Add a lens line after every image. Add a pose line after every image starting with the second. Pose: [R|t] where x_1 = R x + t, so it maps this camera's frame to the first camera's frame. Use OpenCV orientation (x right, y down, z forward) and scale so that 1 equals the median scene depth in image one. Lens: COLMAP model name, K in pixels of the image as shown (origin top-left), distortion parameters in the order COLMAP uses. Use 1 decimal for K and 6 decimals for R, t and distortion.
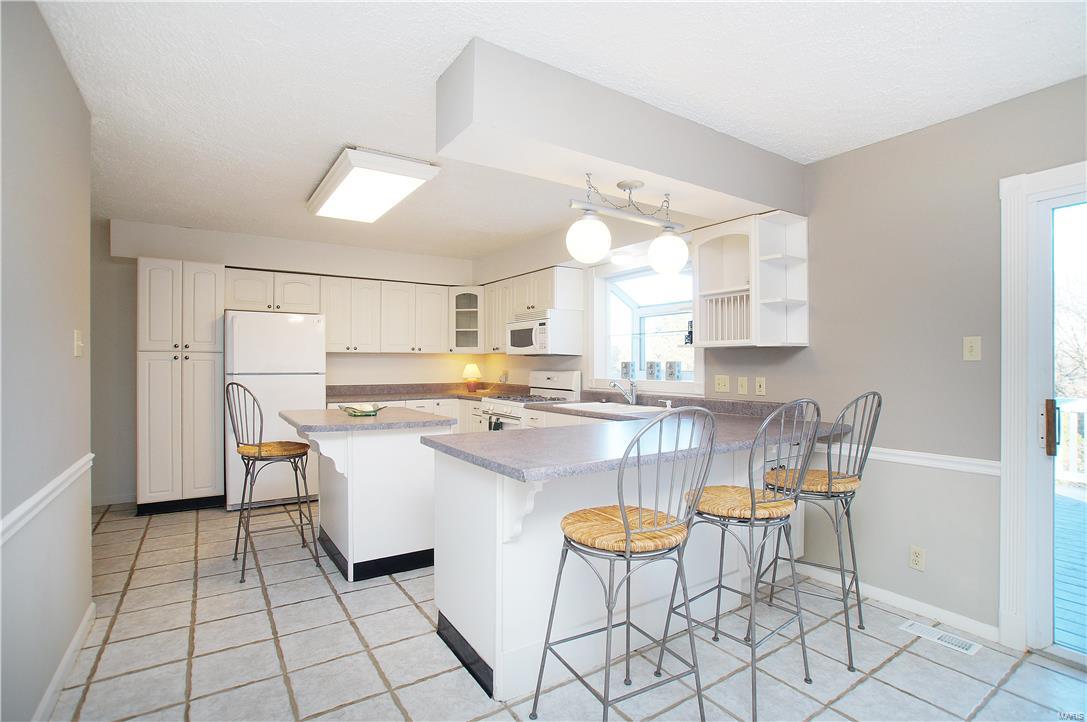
lens RADIAL K [[522.1, 0, 544.8], [0, 522.1, 364.1], [0, 0, 1]] dist [-0.074753, 0.031322]
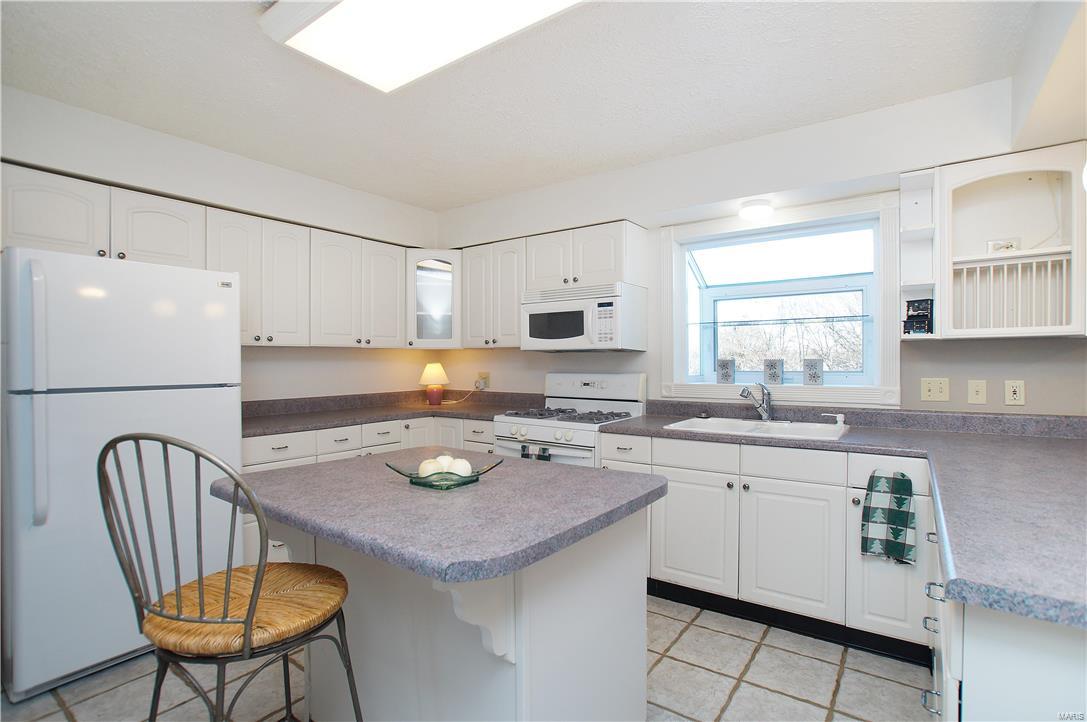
lens RADIAL K [[522.1, 0, 544.8], [0, 522.1, 364.1], [0, 0, 1]] dist [-0.074753, 0.031322]
pose [[0.940384, -0.007693, 0.340027, -0.307002], [0.006453, 0.999968, 0.004775, -0.003139], [-0.340053, -0.002296, 0.940404, 0.396049]]
